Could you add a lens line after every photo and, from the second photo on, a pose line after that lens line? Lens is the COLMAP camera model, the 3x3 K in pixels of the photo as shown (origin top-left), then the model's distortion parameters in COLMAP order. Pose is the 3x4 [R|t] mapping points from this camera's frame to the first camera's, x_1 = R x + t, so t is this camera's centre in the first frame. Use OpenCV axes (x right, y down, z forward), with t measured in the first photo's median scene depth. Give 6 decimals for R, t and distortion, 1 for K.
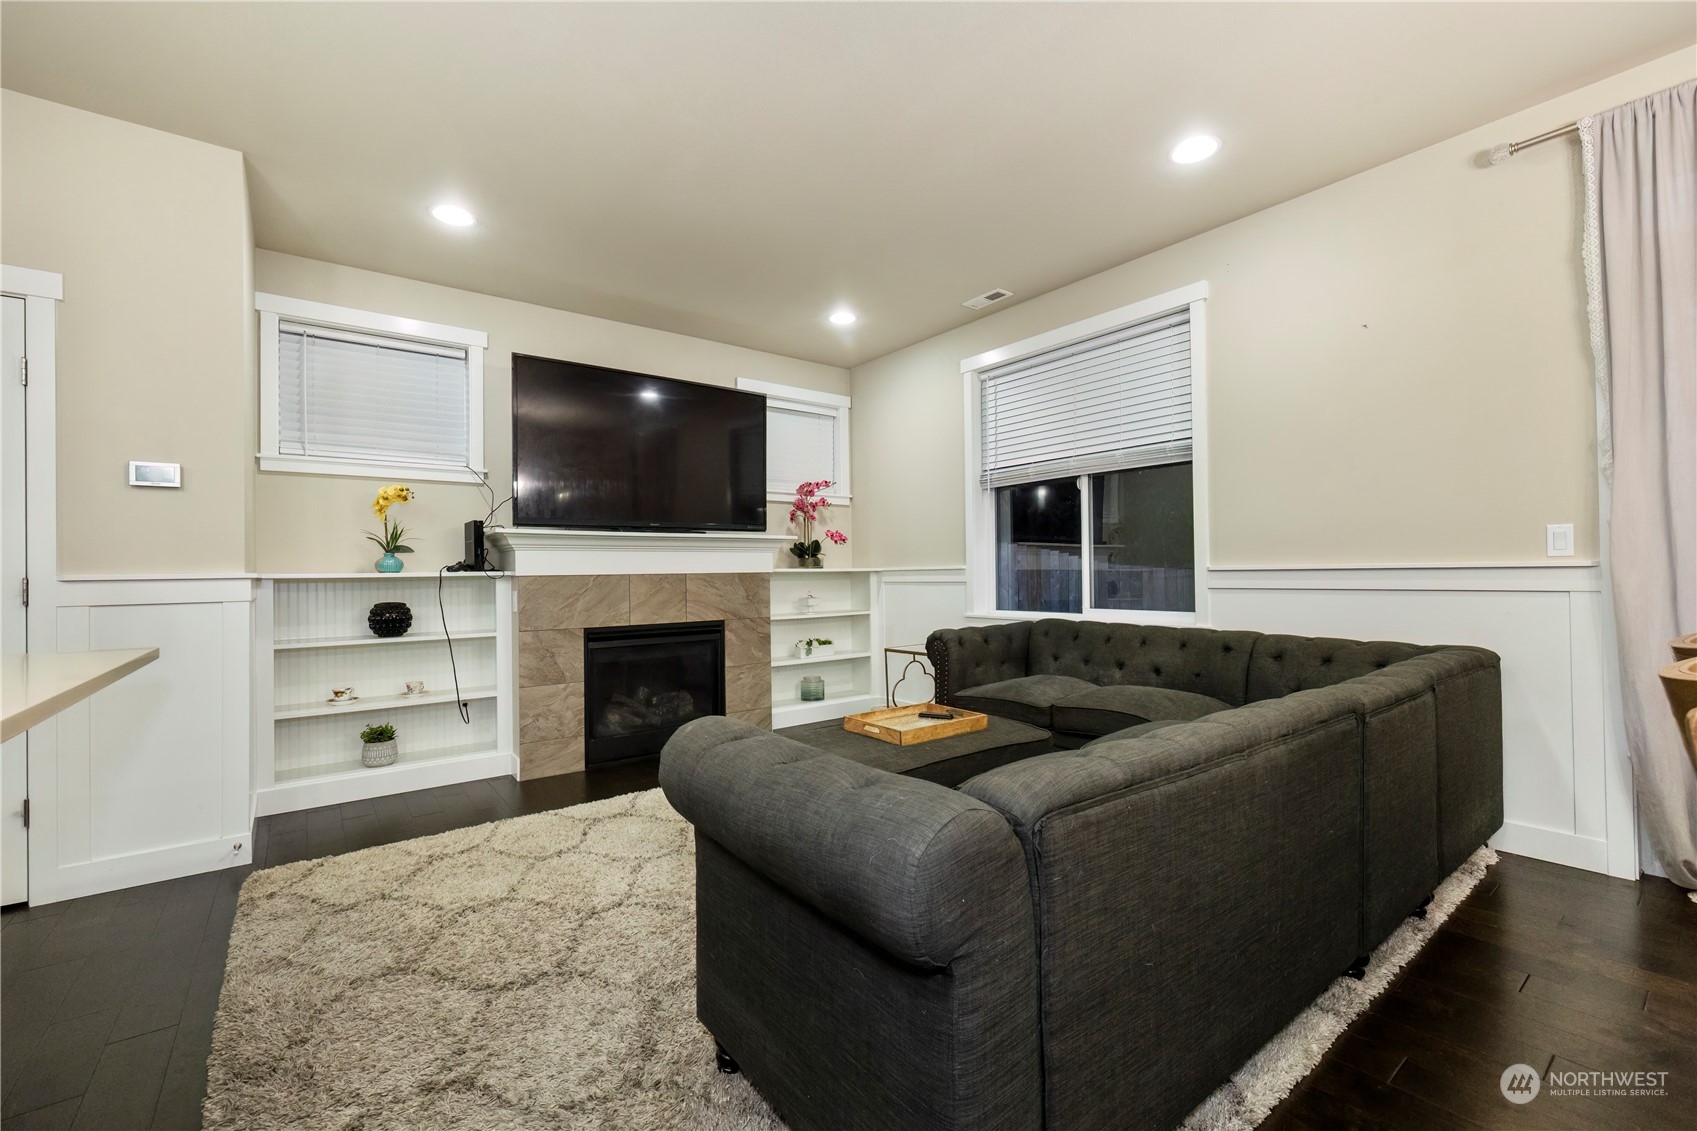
lens RADIAL K [[710.8, 0, 854.6], [0, 710.8, 566.8], [0, 0, 1]] dist [-0.001752, -0.000402]
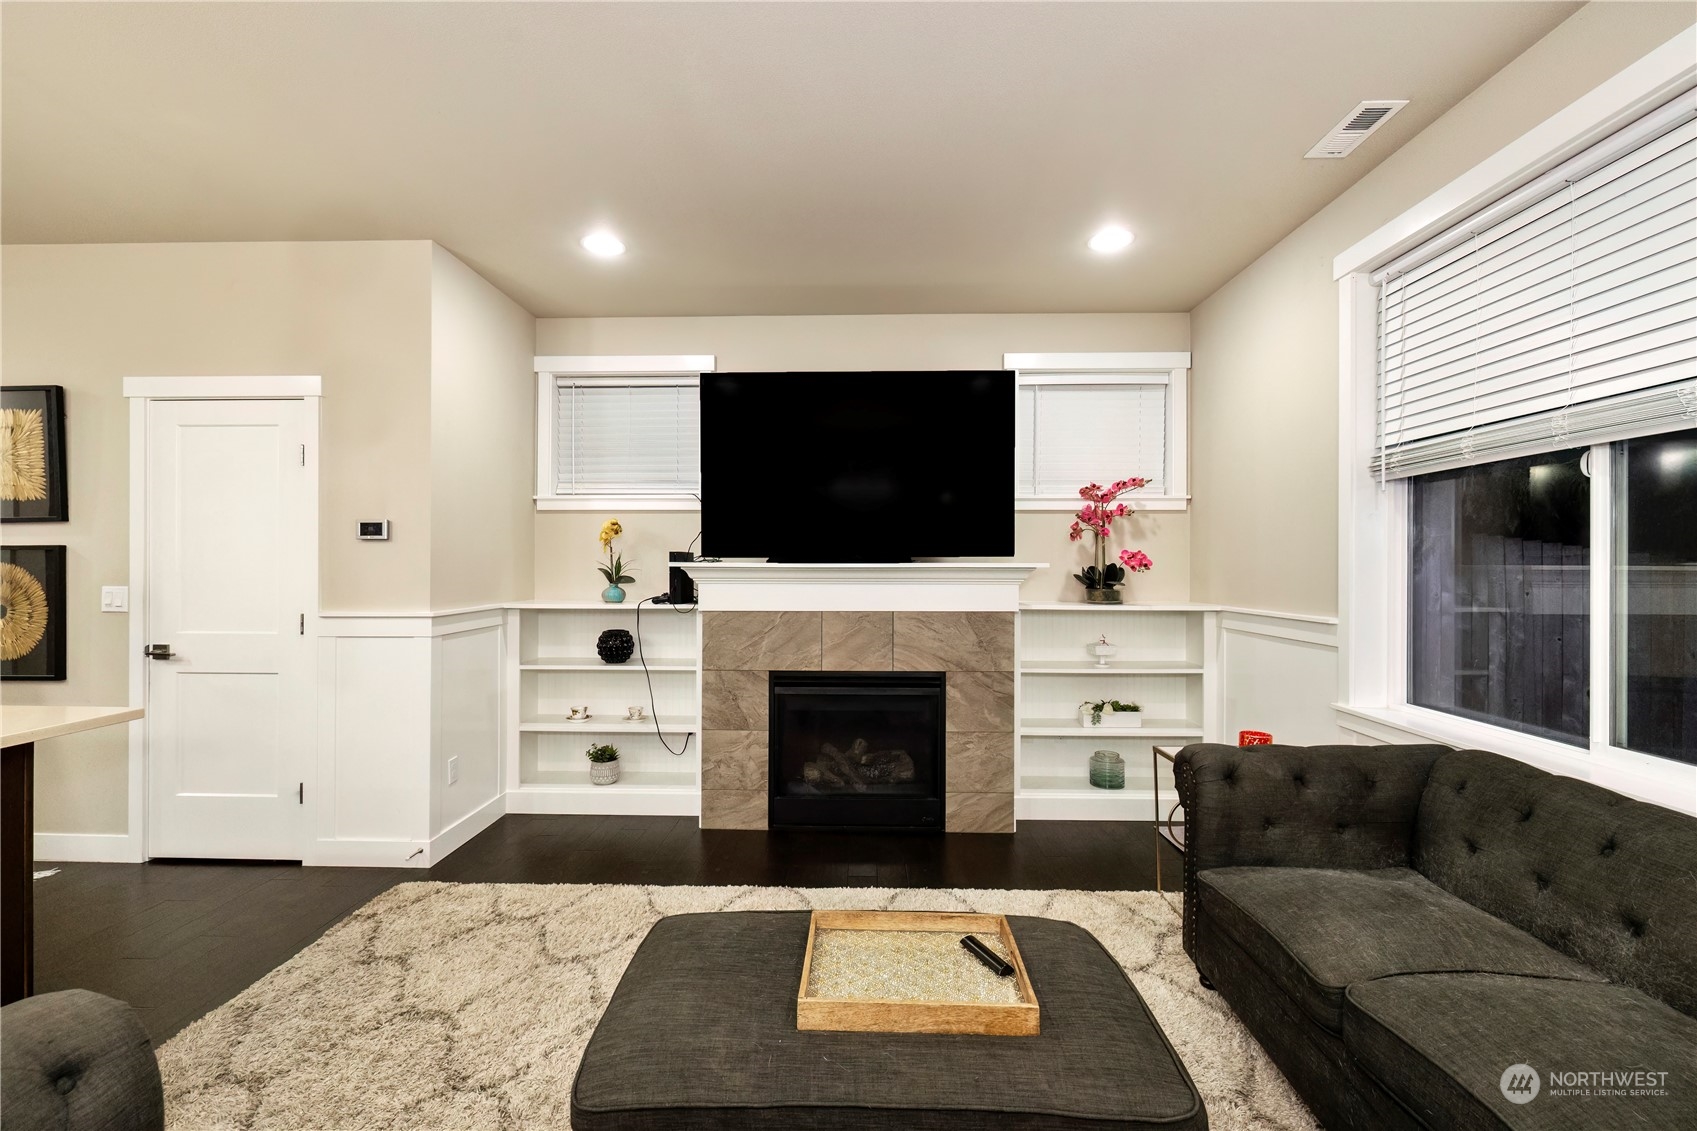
lens RADIAL K [[710.9, 0, 843.8], [0, 710.9, 563.8], [0, 0, 1]] dist [-0.001289, -0.000256]
pose [[0.770976, 0.014557, -0.636697, 0.258707], [-0.007447, 0.999876, 0.013842, -0.061110], [0.636820, -0.005930, 0.770989, 0.377016]]
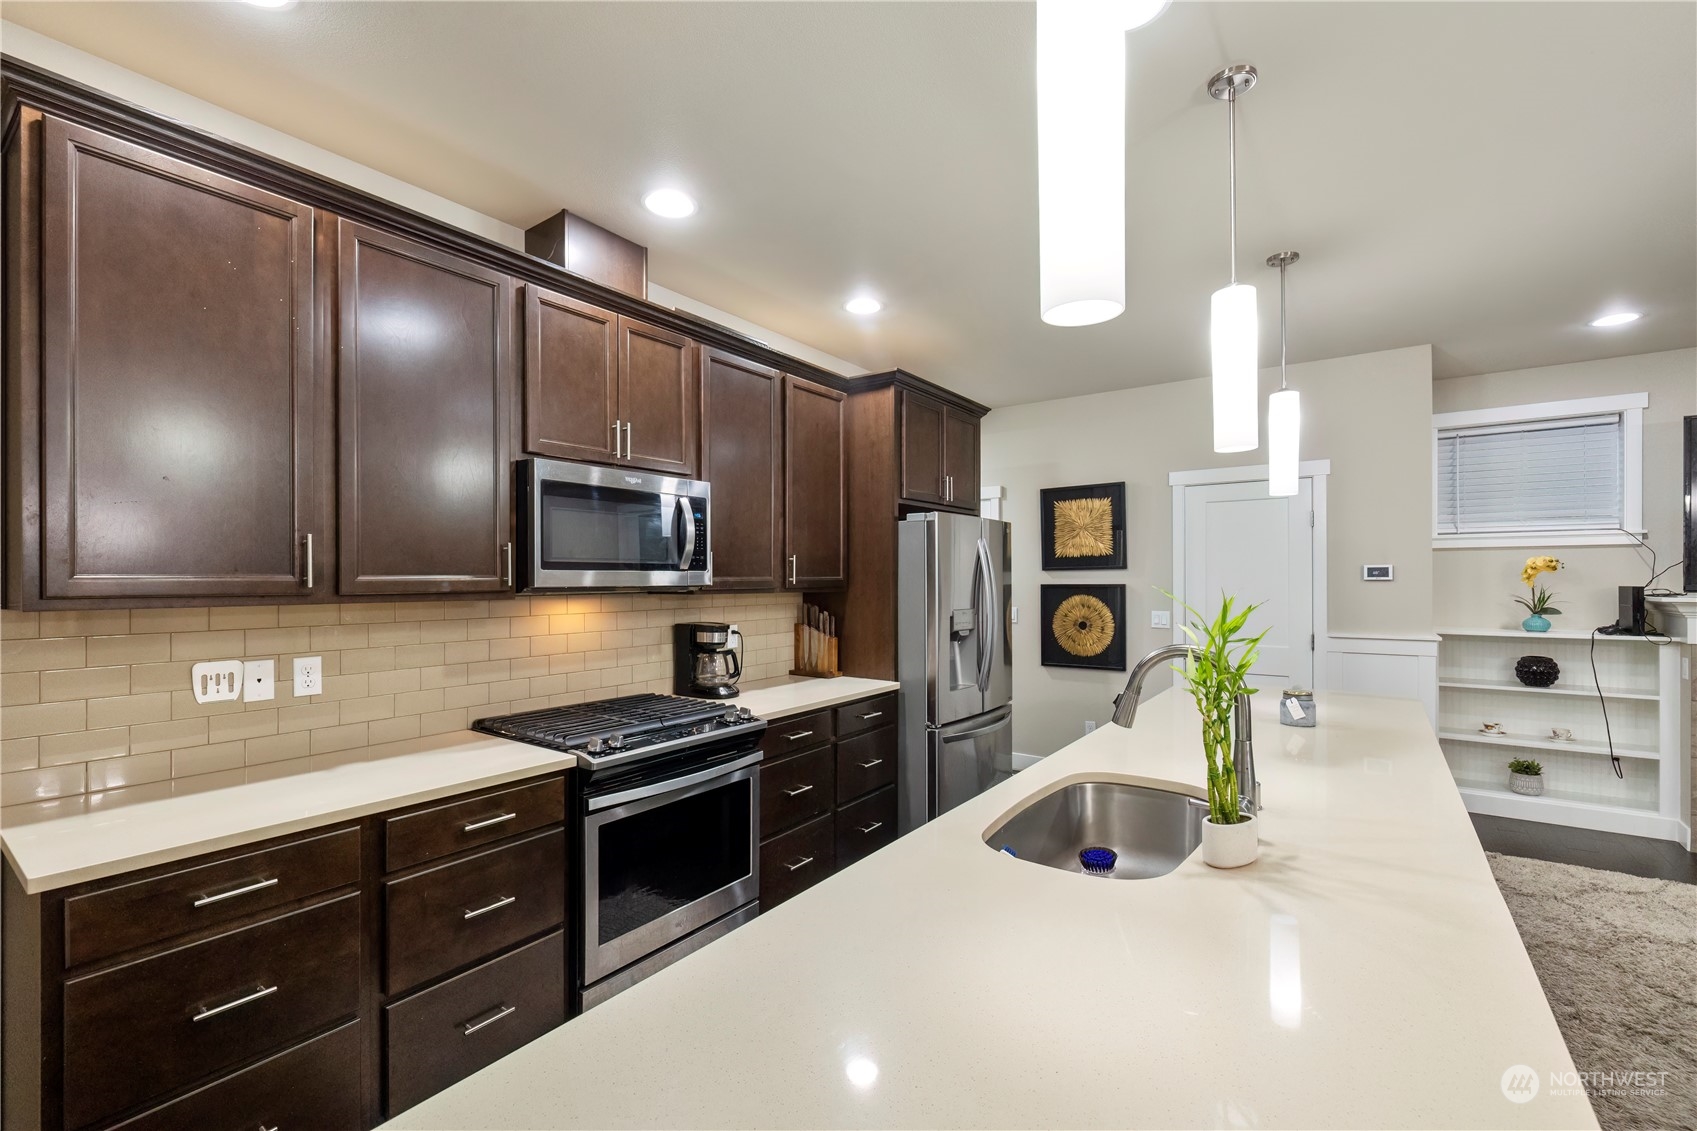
lens RADIAL K [[722.2, 0, 848.5], [0, 722.2, 579.2], [0, 0, 1]] dist [-0.001201, -0.000235]
pose [[0.281966, 0.013783, -0.959325, 0.147355], [0.006709, 0.999844, 0.016337, -0.096831], [0.959401, -0.011042, 0.281830, -0.382950]]
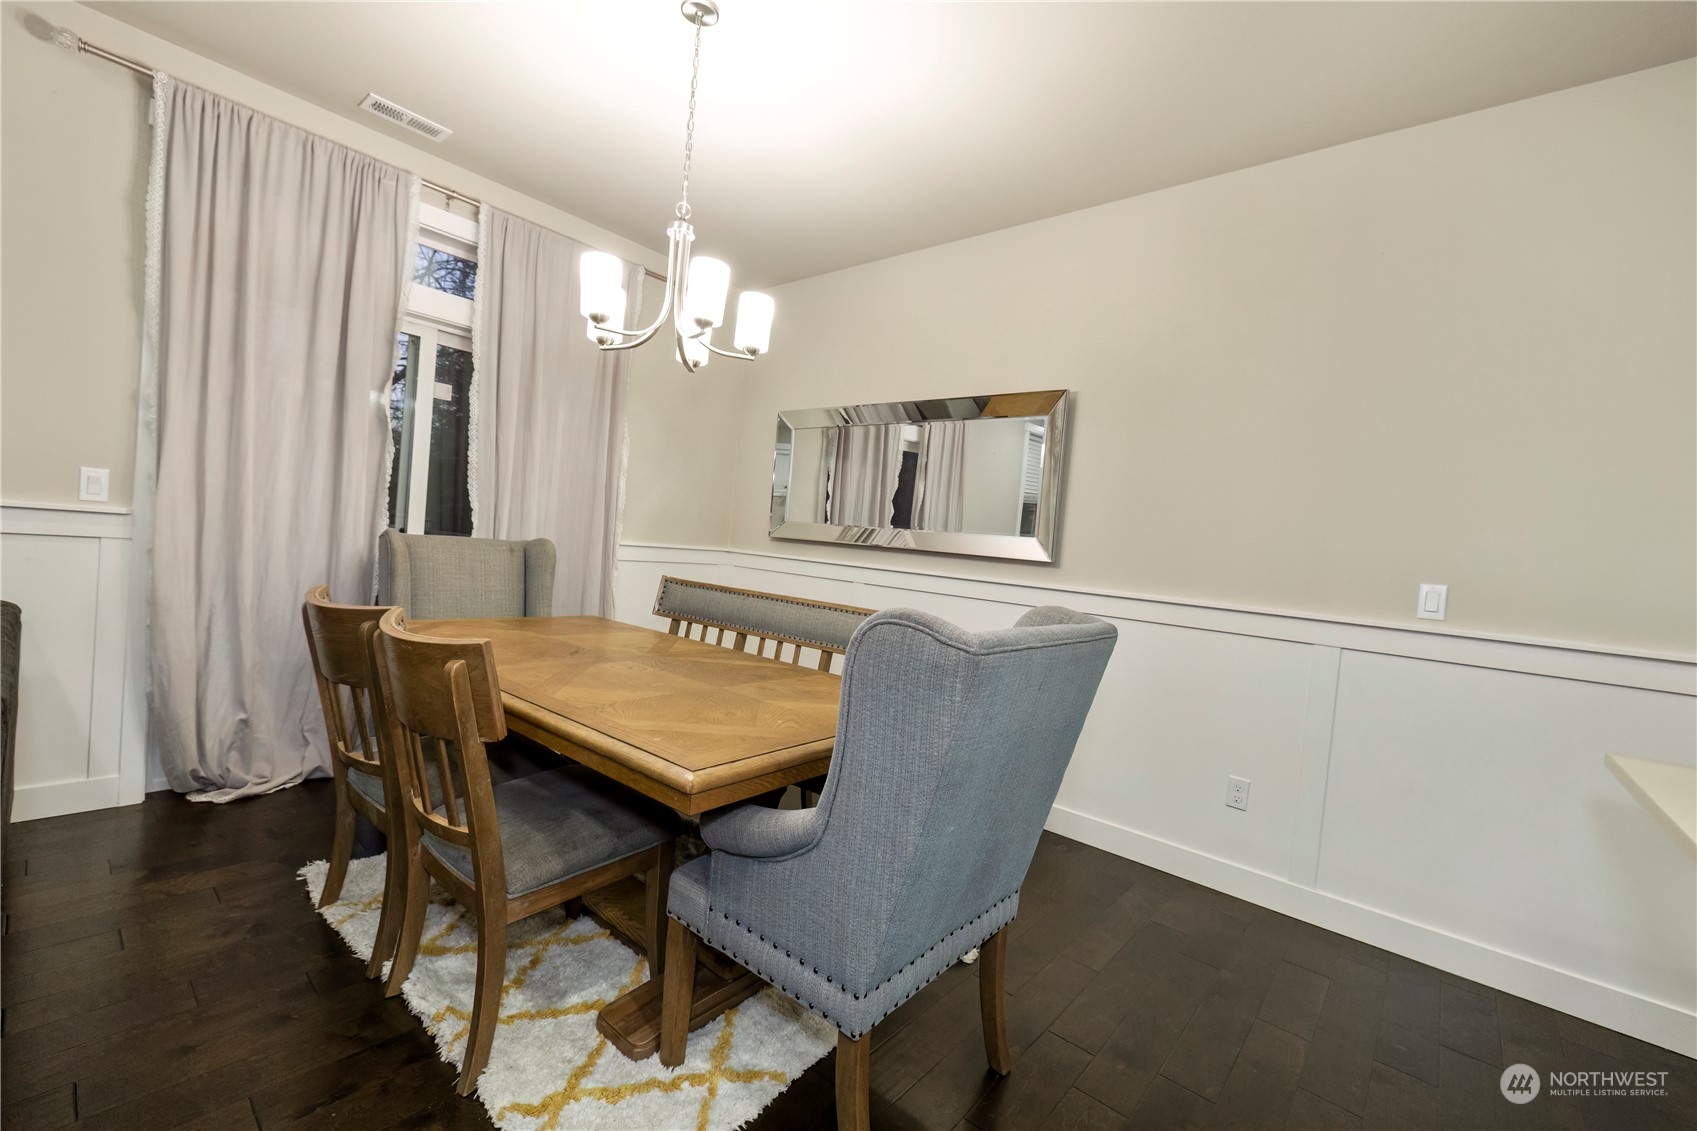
lens RADIAL K [[710.9, 0, 843.8], [0, 710.9, 563.8], [0, 0, 1]] dist [-0.001289, -0.000256]
pose [[-0.193632, -0.030220, 0.980609, -0.105984], [-0.093369, 0.995556, 0.012244, -0.024225], [-0.976621, -0.089188, -0.195593, 0.112182]]
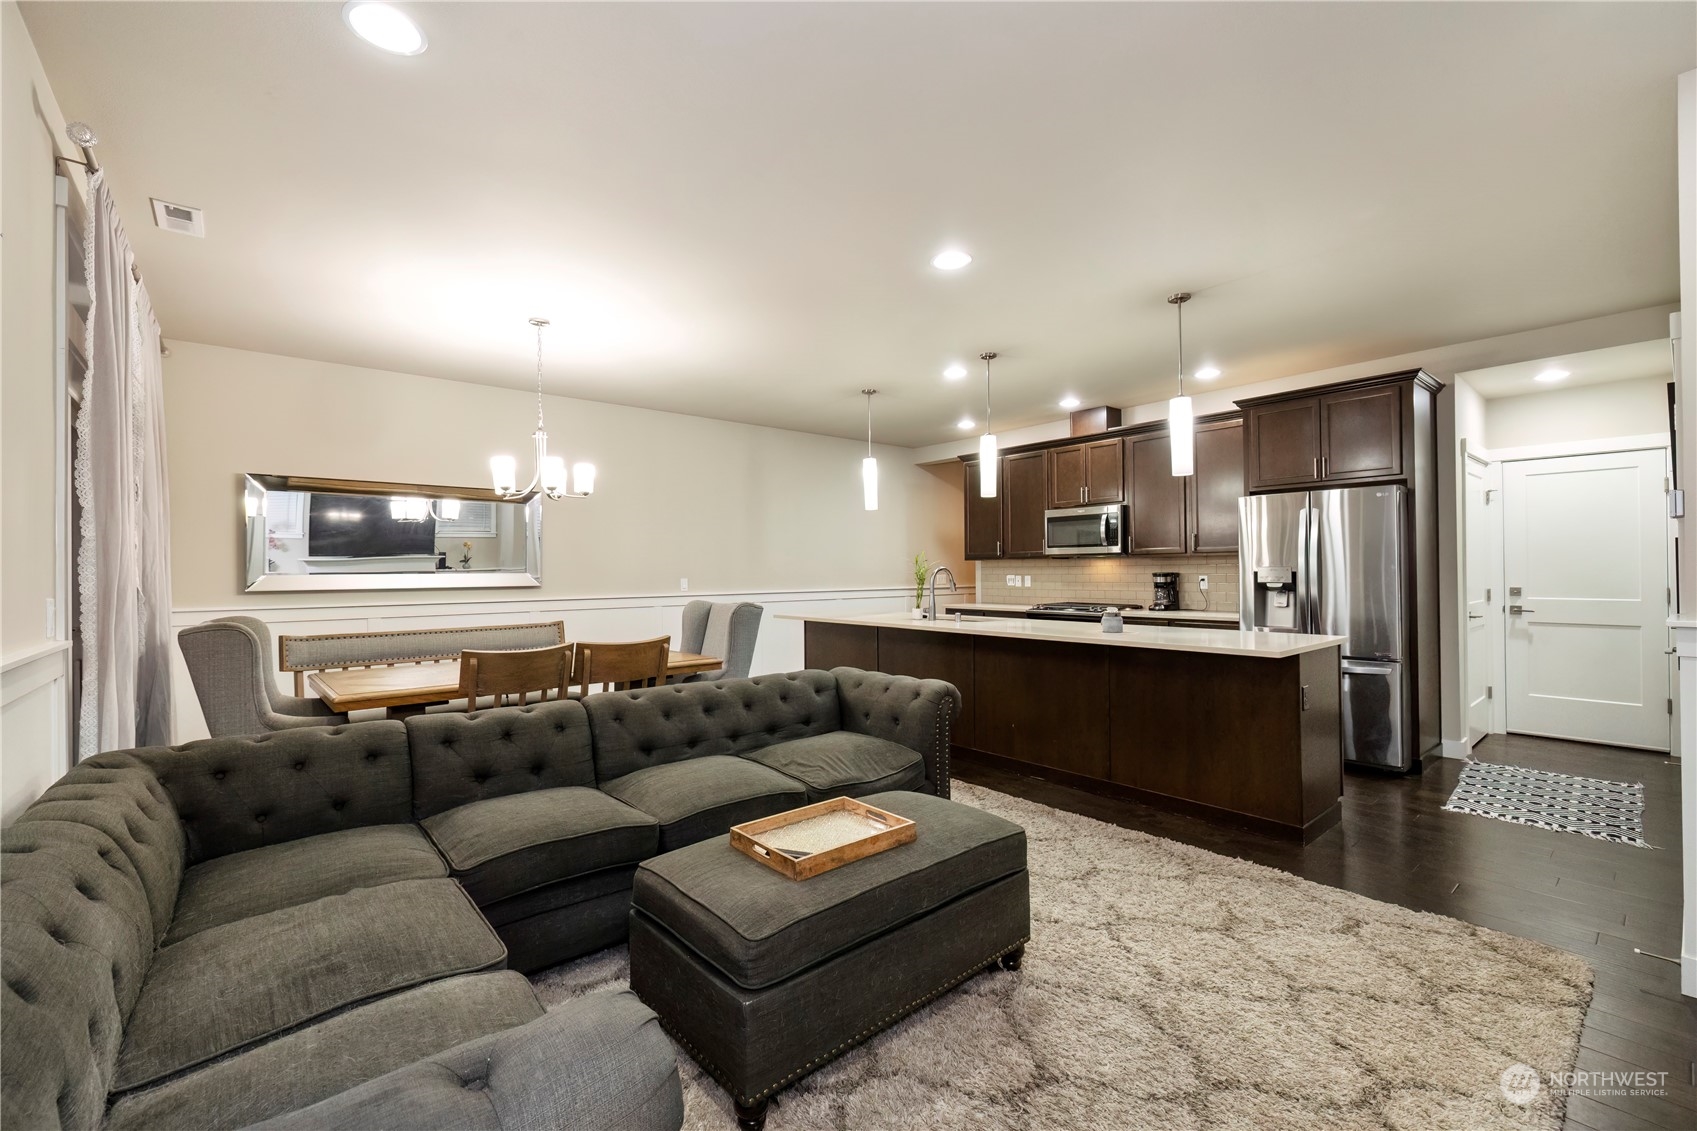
lens RADIAL K [[710.9, 0, 843.8], [0, 710.9, 563.8], [0, 0, 1]] dist [-0.001289, -0.000256]
pose [[-0.999053, 0.023275, -0.036769, 0.060053], [0.023924, 0.999564, -0.017312, -0.042876], [0.036350, -0.018176, -0.999174, 1.204627]]
